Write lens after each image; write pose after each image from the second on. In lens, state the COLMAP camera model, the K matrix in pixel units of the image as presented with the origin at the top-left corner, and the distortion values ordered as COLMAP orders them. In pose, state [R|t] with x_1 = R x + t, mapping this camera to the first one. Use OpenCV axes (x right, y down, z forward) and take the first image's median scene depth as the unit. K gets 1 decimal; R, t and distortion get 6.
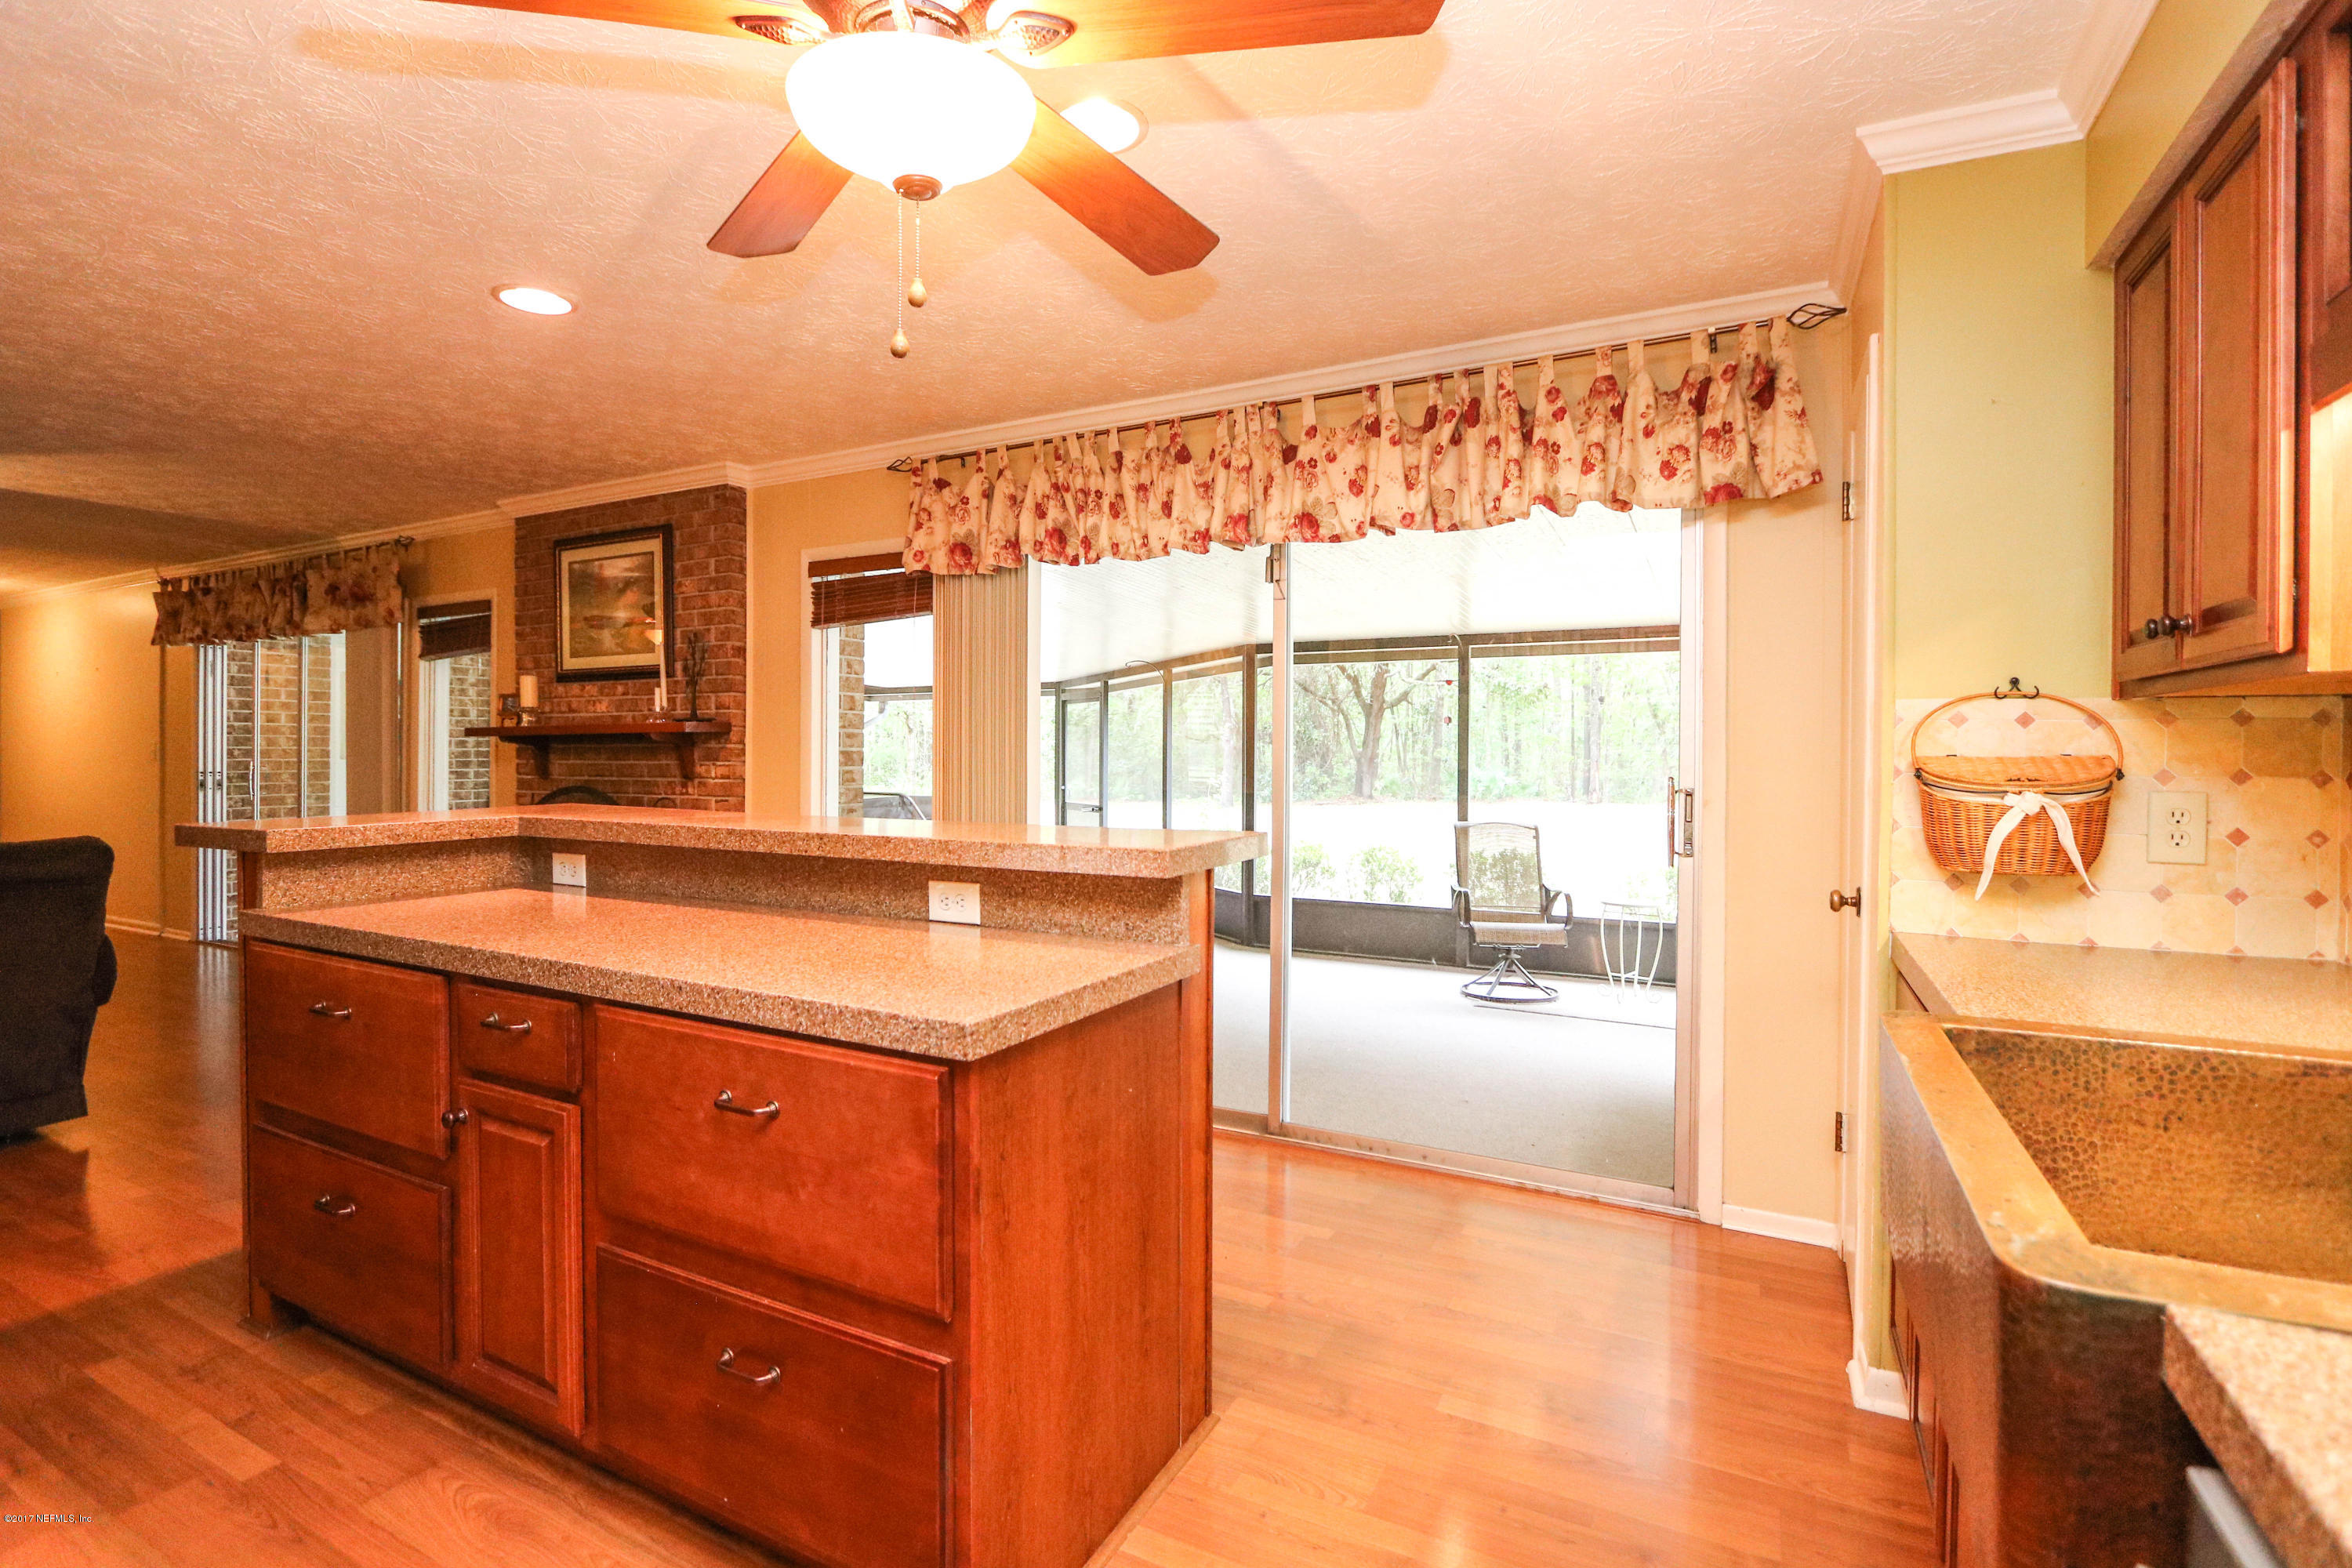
lens RADIAL K [[1087.2, 0, 1183.9], [0, 1087.2, 767.2], [0, 0, 1]] dist [-0.017057, 0.001729]
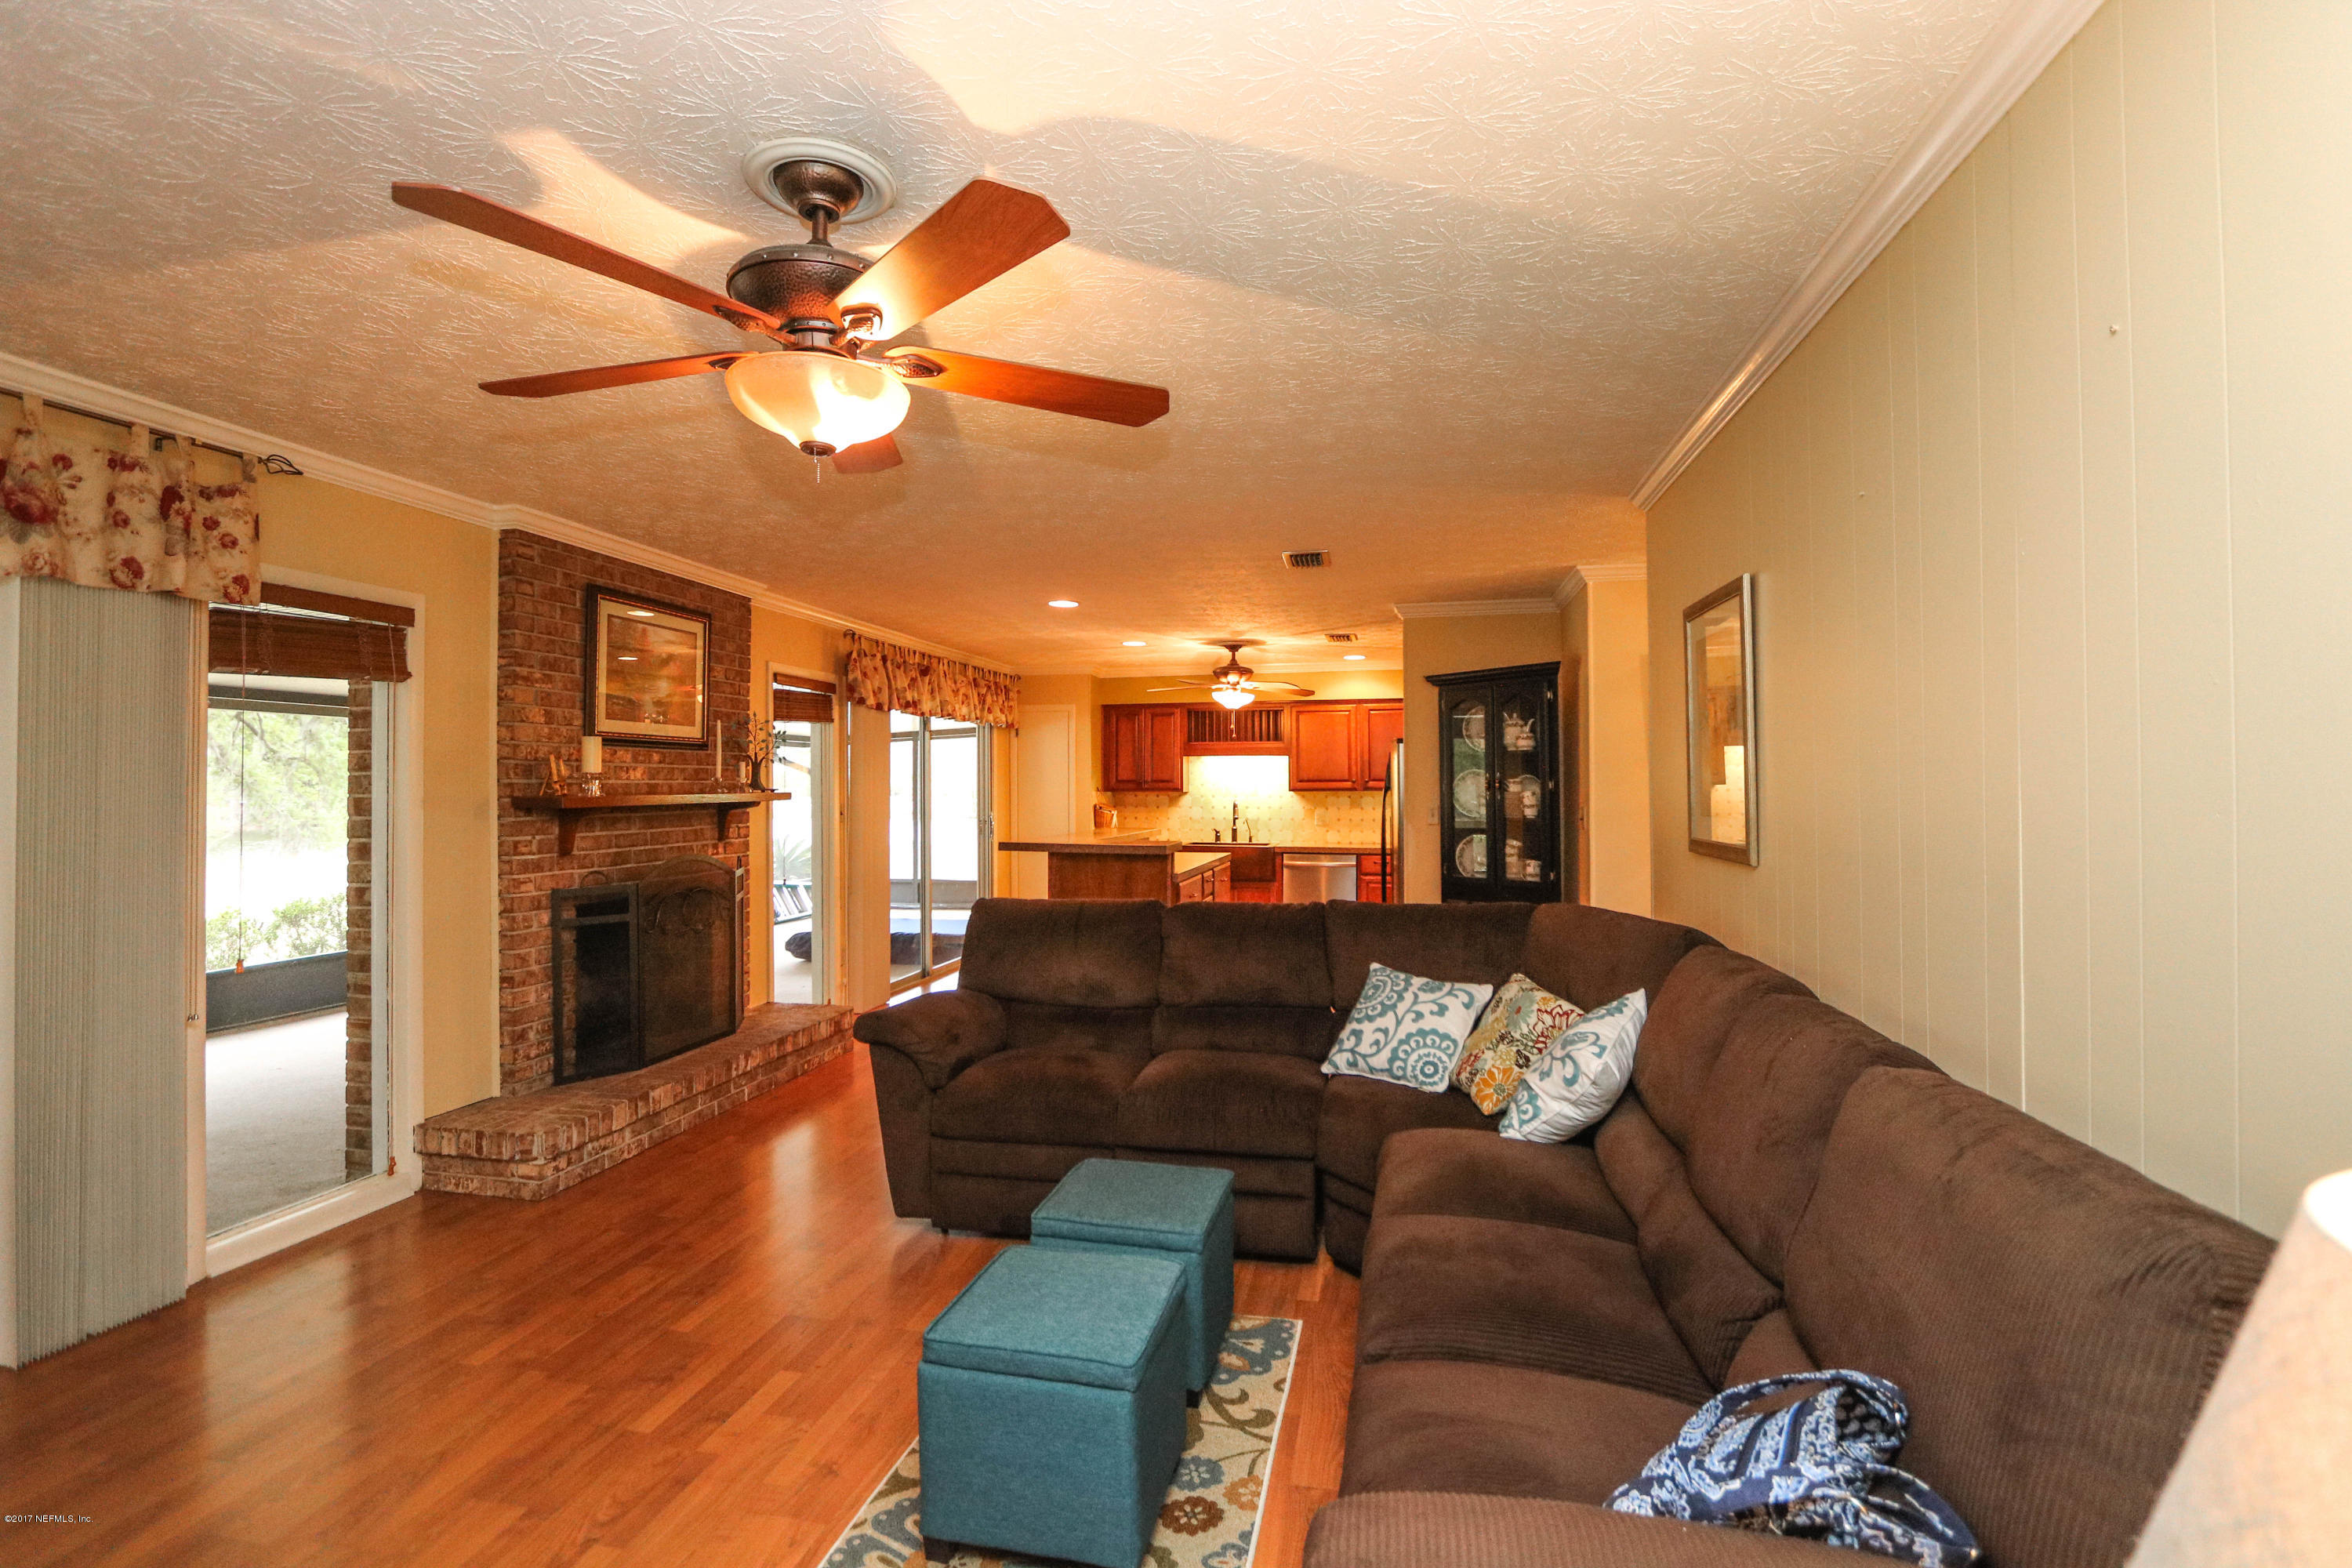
lens RADIAL K [[1087.2, 0, 1174.7], [0, 1087.2, 781.1], [0, 0, 1]] dist [-0.017057, 0.001729]
pose [[-0.271259, 0.003865, 0.962499, -2.563909], [0.015091, 0.999886, 0.000238, -0.068167], [-0.962388, 0.014590, -0.271287, 1.285378]]
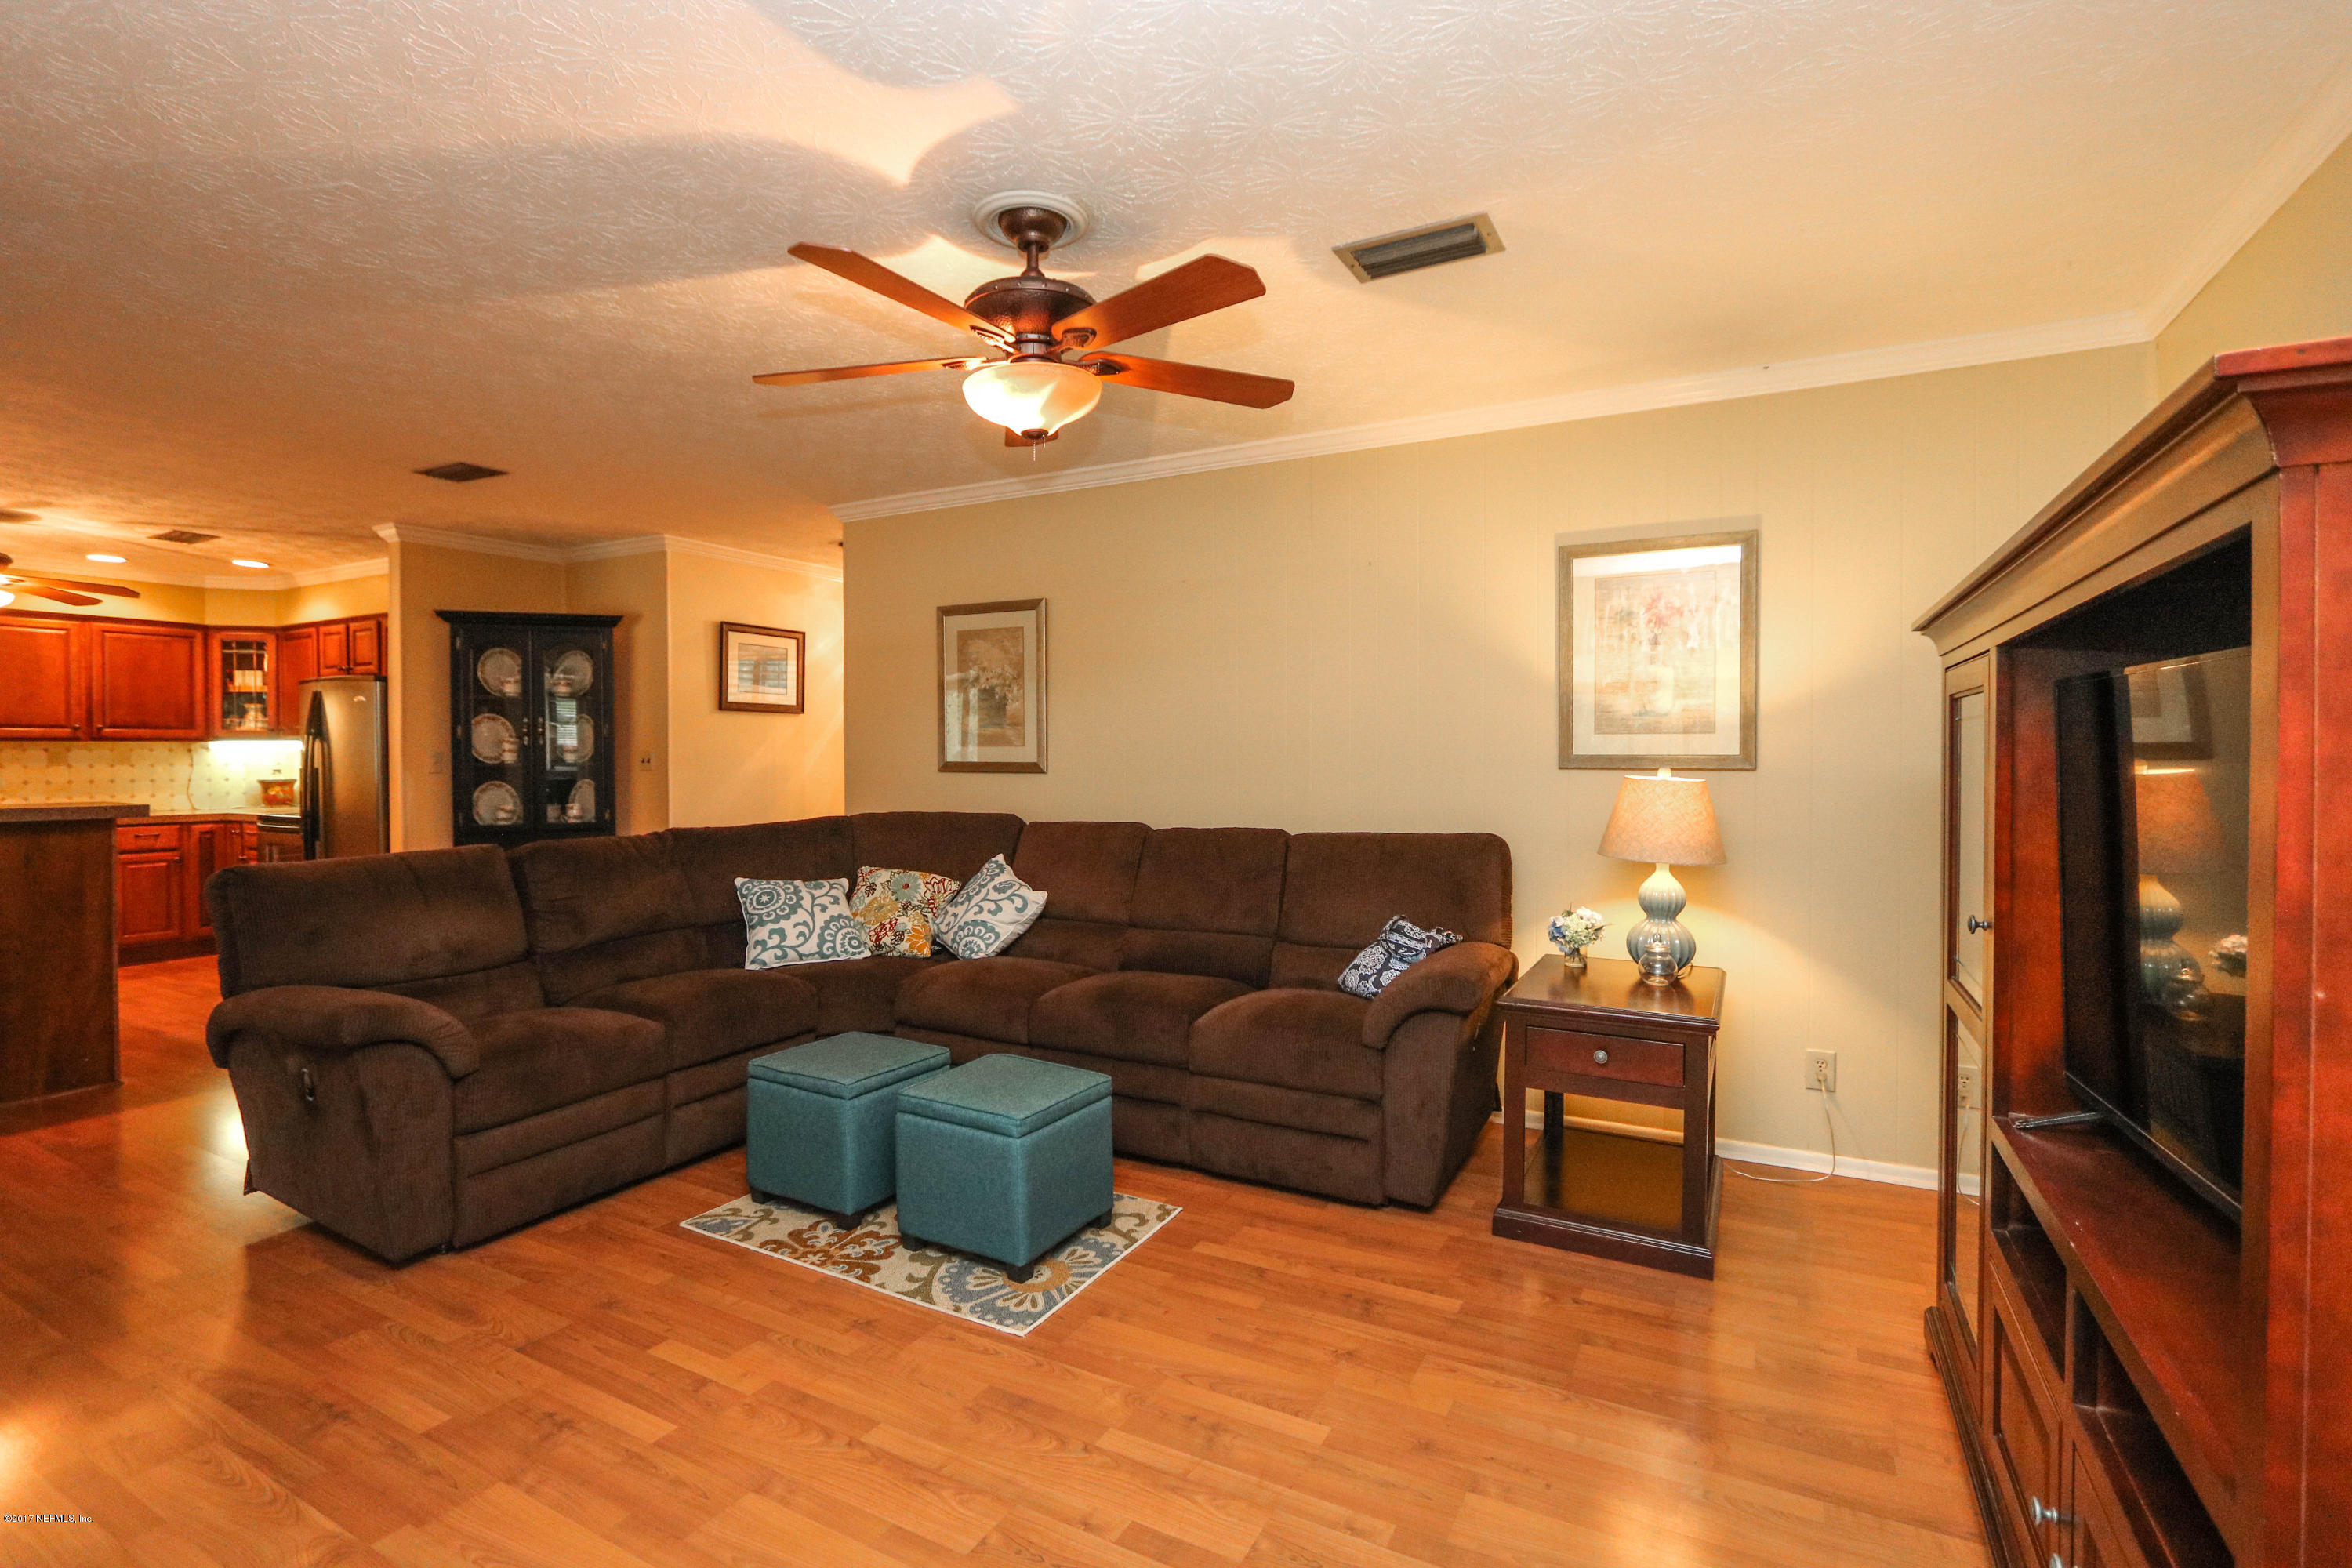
lens RADIAL K [[1087.2, 0, 1194.3], [0, 1087.2, 762.7], [0, 0, 1]] dist [-0.017057, 0.001729]
pose [[-0.999931, -0.000345, 0.011736, -2.054320], [-0.000084, 0.999752, 0.022264, -0.037634], [-0.011741, 0.022261, -0.999683, 2.097302]]
